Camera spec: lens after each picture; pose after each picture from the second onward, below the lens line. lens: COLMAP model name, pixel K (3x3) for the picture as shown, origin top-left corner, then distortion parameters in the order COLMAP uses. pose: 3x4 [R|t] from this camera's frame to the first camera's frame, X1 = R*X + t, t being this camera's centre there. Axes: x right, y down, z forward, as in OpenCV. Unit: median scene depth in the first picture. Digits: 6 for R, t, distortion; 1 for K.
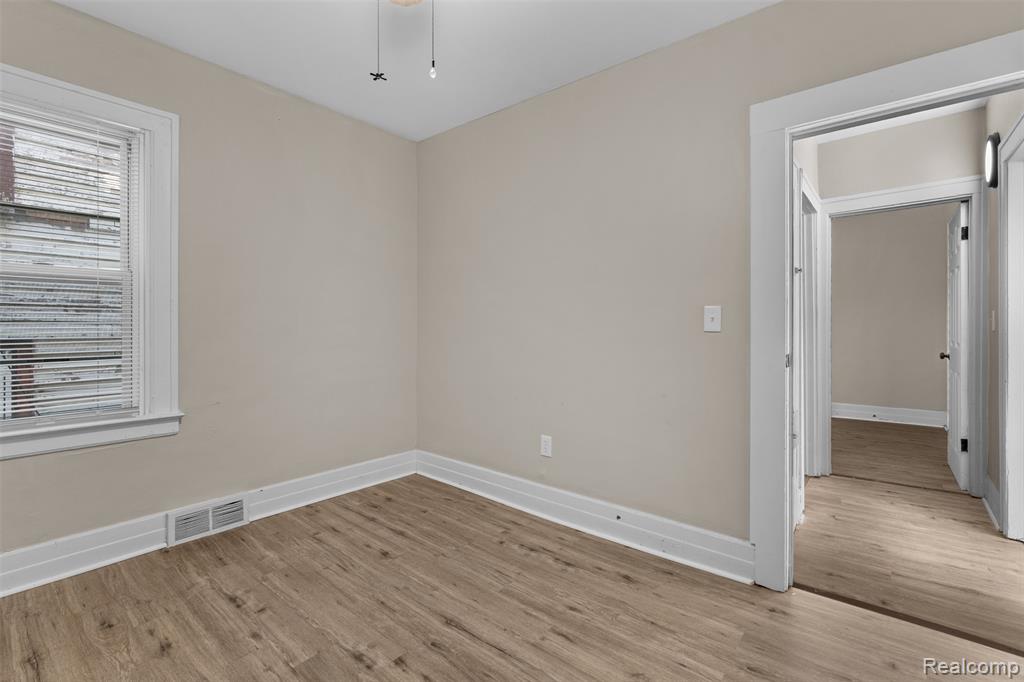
lens RADIAL K [[460.6, 0, 515.9], [0, 460.6, 336.3], [0, 0, 1]] dist [0.000263, 0.001102]
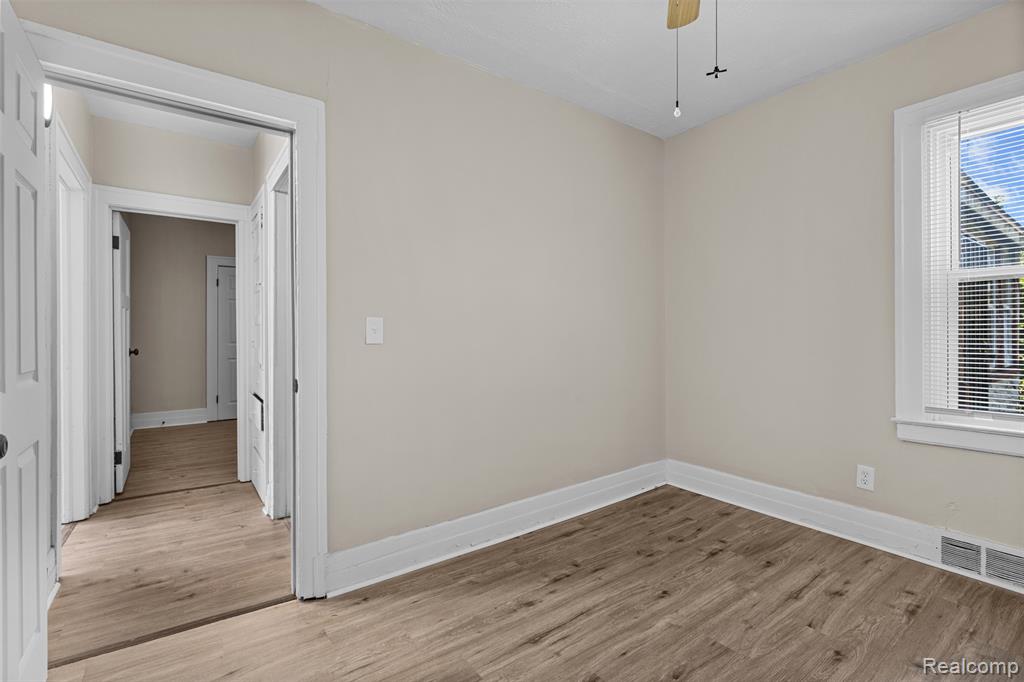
lens RADIAL K [[460.6, 0, 515.2], [0, 460.6, 339.1], [0, 0, 1]] dist [0.000263, 0.001102]
pose [[-0.249838, 0.013581, -0.968192, 0.363730], [-0.005541, 0.999865, 0.015455, -0.004461], [0.968272, 0.009226, -0.249729, 0.441441]]
